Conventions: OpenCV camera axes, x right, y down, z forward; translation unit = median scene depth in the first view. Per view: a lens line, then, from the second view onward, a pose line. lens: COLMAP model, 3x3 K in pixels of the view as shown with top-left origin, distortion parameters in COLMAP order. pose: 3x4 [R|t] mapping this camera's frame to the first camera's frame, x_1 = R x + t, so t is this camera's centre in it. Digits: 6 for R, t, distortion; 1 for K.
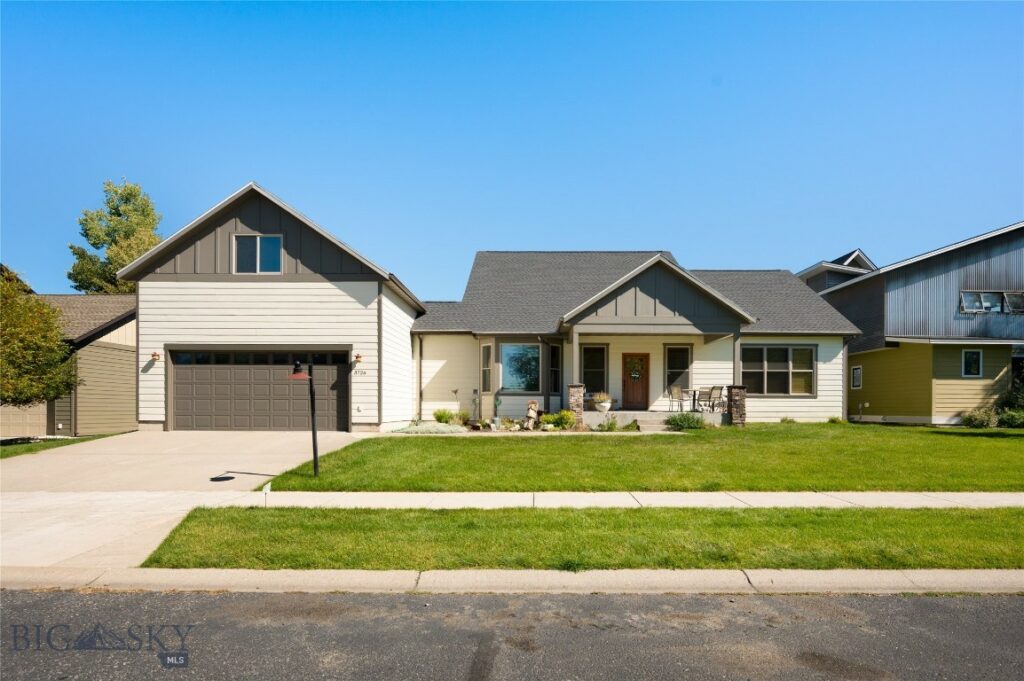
lens RADIAL K [[518.9, 0, 516.5], [0, 518.9, 347.9], [0, 0, 1]] dist [-0.000905, -0.000349]
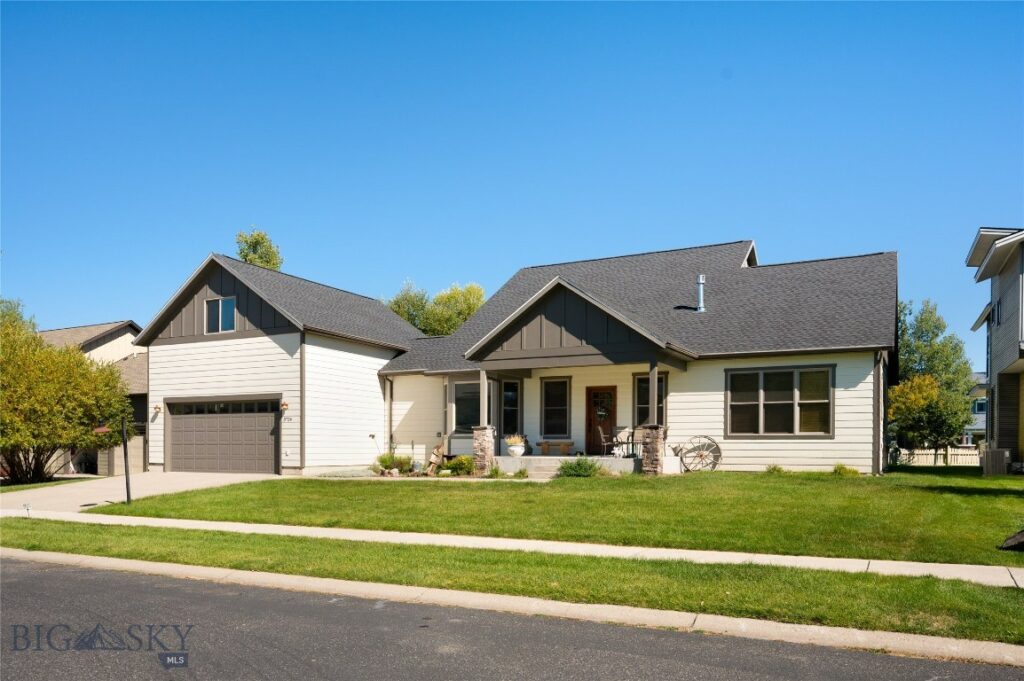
lens RADIAL K [[715.8, 0, 512.0], [0, 715.8, 340.5], [0, 0, 1]] dist [-0.004005, -0.000175]
pose [[0.899854, -0.067268, -0.430972, 0.721200], [0.051395, 0.997506, -0.048384, -0.017799], [0.433152, 0.021389, 0.901067, -0.123623]]
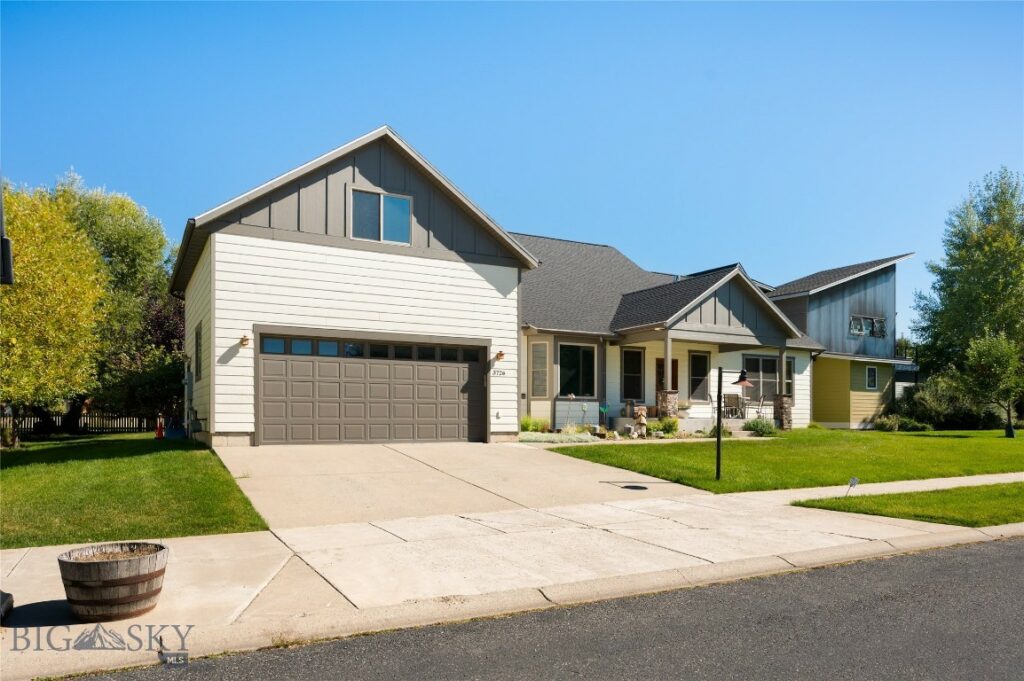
lens RADIAL K [[711.7, 0, 511.2], [0, 711.7, 317.6], [0, 0, 1]] dist [-0.000513, 0.000963]
pose [[0.870021, 0.067940, 0.488312, -0.819733], [-0.056926, 0.997678, -0.037385, -0.000476], [-0.489718, 0.004728, 0.871868, -0.031055]]
